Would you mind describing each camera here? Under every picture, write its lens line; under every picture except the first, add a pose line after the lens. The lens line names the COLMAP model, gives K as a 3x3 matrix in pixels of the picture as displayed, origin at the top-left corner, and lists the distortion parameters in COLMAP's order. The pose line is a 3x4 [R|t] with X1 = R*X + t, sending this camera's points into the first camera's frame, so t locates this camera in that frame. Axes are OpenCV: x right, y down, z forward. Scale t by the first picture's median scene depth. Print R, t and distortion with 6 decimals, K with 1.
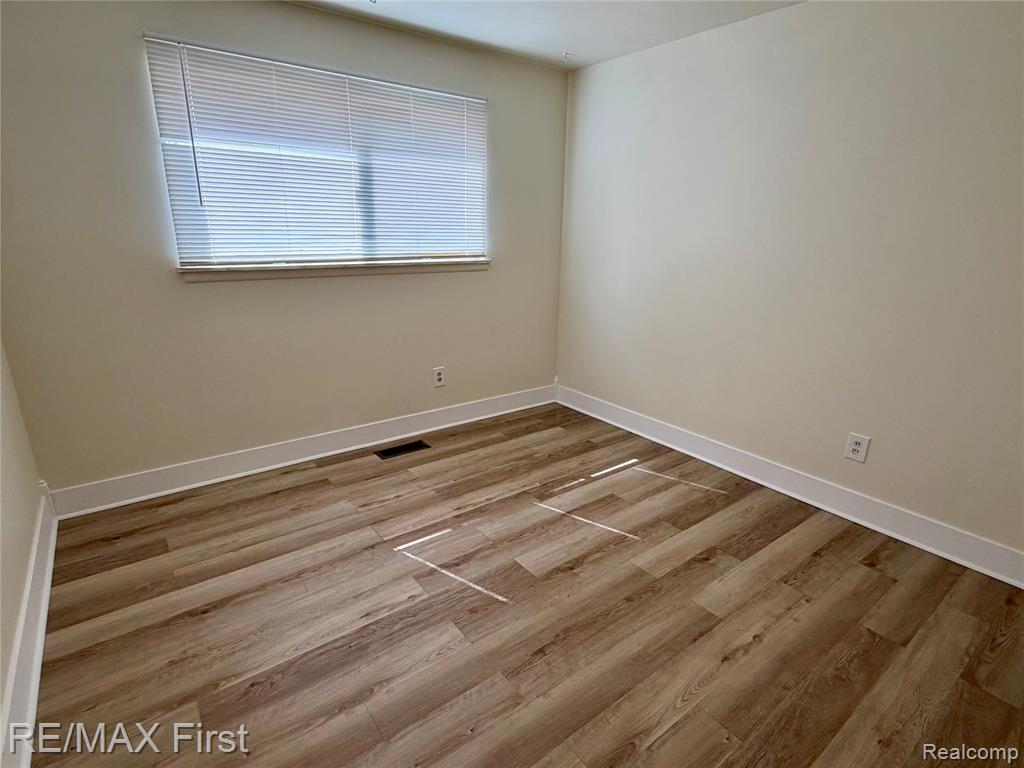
lens RADIAL K [[528.1, 0, 512.0], [0, 528.1, 384.0], [0, 0, 1]] dist [-0.000333, -0.000055]
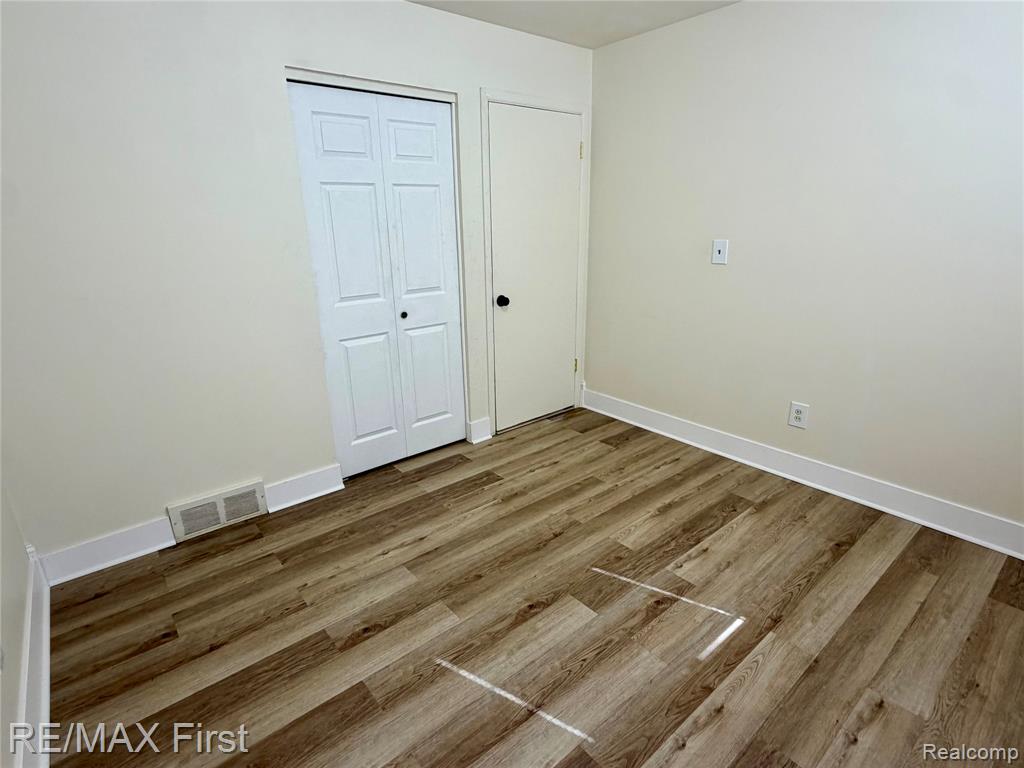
lens RADIAL K [[528.1, 0, 512.0], [0, 528.1, 384.0], [0, 0, 1]] dist [-0.000333, -0.000055]
pose [[-0.999153, 0.011823, -0.039404, 0.182060], [-0.012609, 0.823715, 0.566864, -0.485541], [0.039159, 0.566881, -0.822869, 1.574038]]
